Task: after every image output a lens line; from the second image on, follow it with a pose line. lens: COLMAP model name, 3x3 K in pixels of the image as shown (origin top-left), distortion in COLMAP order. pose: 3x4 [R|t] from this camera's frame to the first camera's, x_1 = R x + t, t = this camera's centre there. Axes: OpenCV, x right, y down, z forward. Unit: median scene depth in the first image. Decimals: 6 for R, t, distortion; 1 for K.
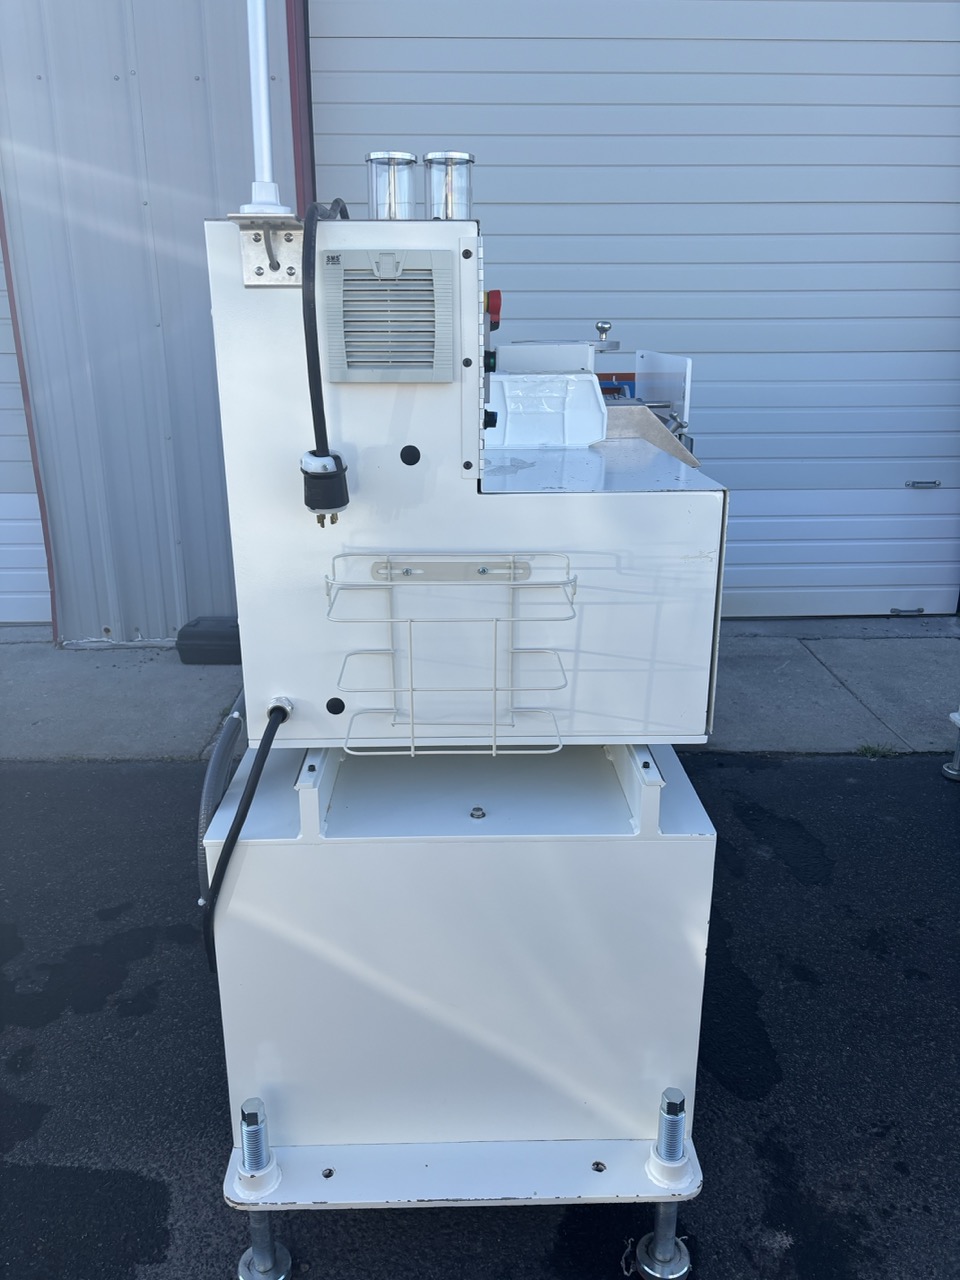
lens RADIAL K [[958.5, 0, 481.4], [0, 958.5, 641.0], [0, 0, 1]] dist [0.020549, -0.003375]
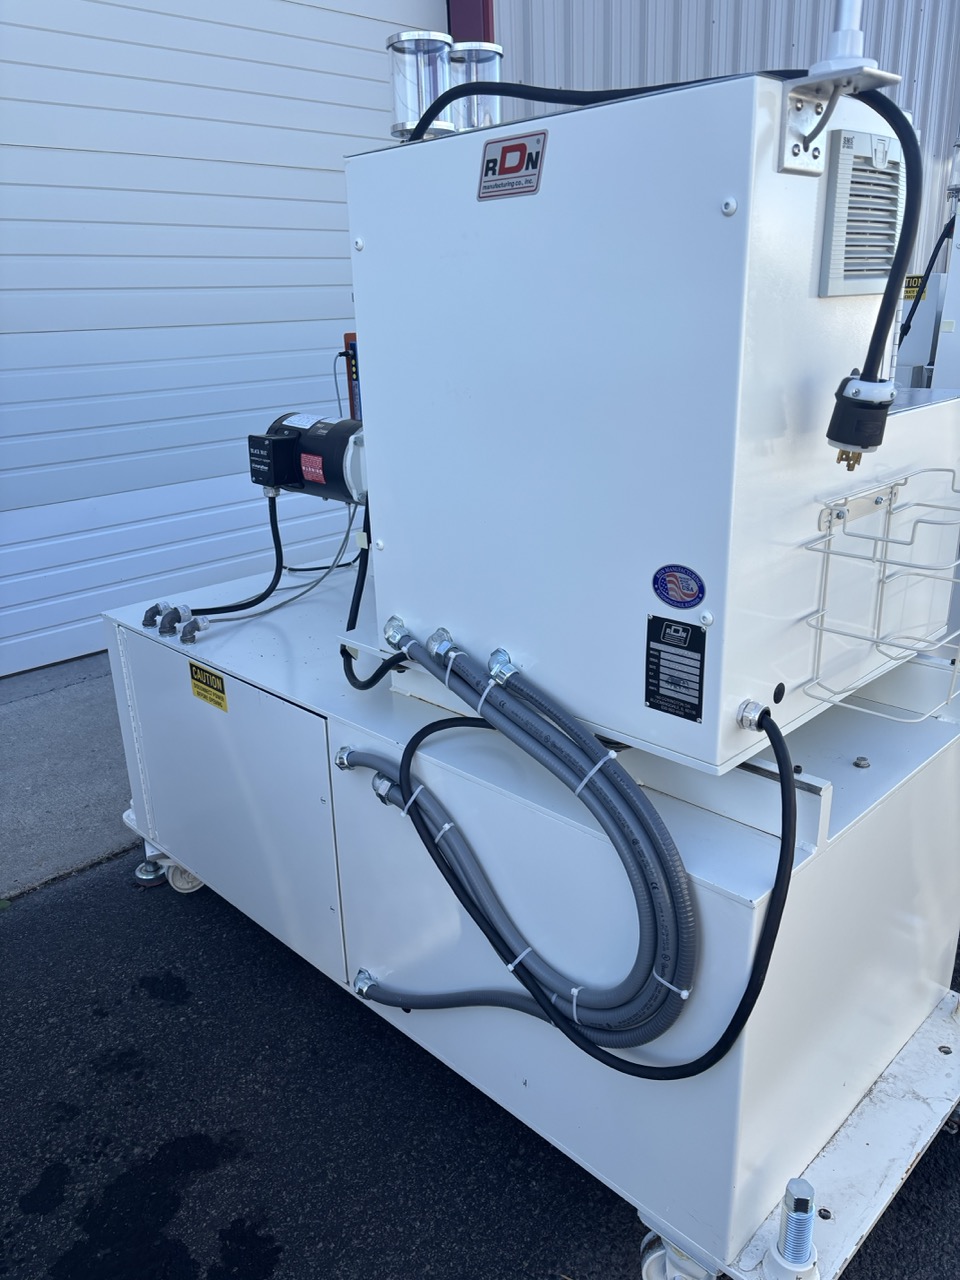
lens RADIAL K [[966.8, 0, 480.0], [0, 966.8, 640.0], [0, 0, 1]] dist [0.013087, -0.004813]
pose [[0.726504, -0.247406, 0.641079, -0.860515], [0.244716, 0.964924, 0.095060, -0.119527], [-0.642111, 0.087821, 0.761565, 0.512168]]
